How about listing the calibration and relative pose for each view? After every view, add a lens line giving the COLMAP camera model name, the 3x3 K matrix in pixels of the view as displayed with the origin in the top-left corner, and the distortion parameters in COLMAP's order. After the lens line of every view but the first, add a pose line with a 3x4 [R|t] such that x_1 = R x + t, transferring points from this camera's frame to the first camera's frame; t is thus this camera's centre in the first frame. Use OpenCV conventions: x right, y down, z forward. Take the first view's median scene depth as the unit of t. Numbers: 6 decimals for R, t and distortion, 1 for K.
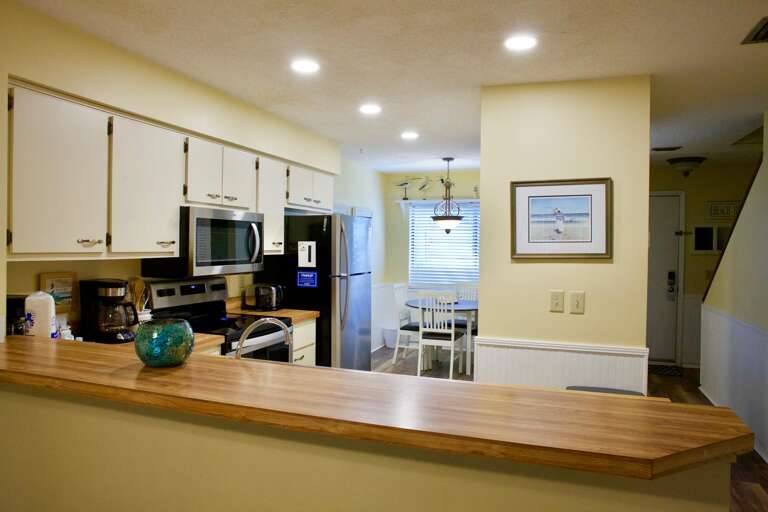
lens RADIAL K [[531.0, 0, 381.8], [0, 531.0, 247.0], [0, 0, 1]] dist [-0.088653, 0.067144]
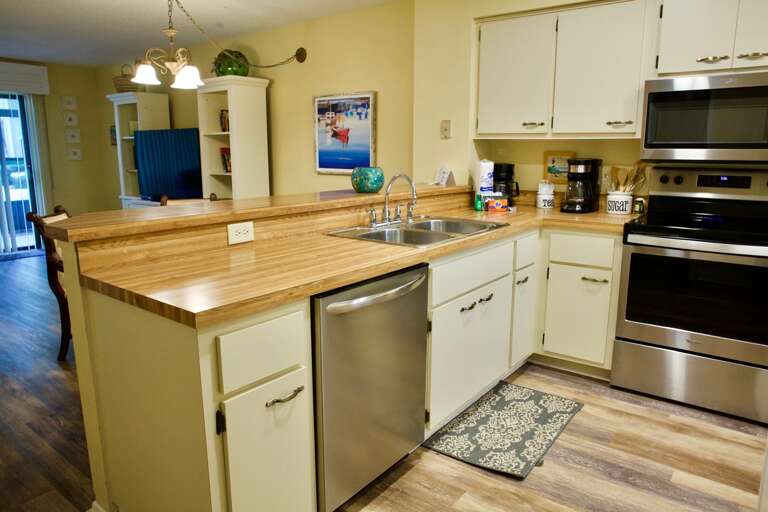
lens RADIAL K [[531.0, 0, 381.8], [0, 531.0, 247.0], [0, 0, 1]] dist [-0.088653, 0.067144]
pose [[-0.303266, 0.163366, -0.938798, 0.523582], [-0.005903, 0.984854, 0.173287, 0.041764], [0.952888, 0.058094, -0.297708, 0.676961]]
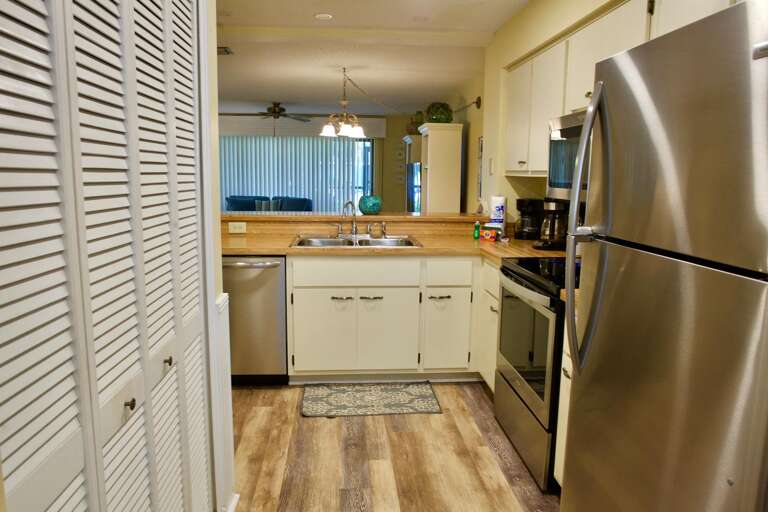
lens RADIAL K [[531.0, 0, 381.8], [0, 531.0, 247.0], [0, 0, 1]] dist [-0.088653, 0.067144]
pose [[-0.911436, 0.035856, -0.409876, 0.219739], [-0.021935, 0.990544, 0.135431, 0.019022], [0.410856, 0.132428, -0.902031, 1.368530]]
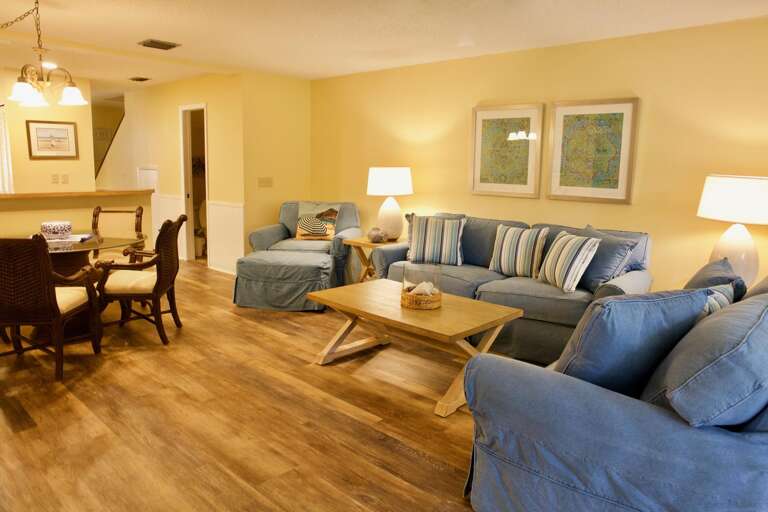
lens RADIAL K [[531.0, 0, 381.8], [0, 531.0, 247.0], [0, 0, 1]] dist [-0.088653, 0.067144]
pose [[0.396859, -0.143855, 0.906536, -0.883714], [-0.011876, 0.986755, 0.161784, 0.017699], [-0.917803, -0.074971, 0.389895, -0.875673]]
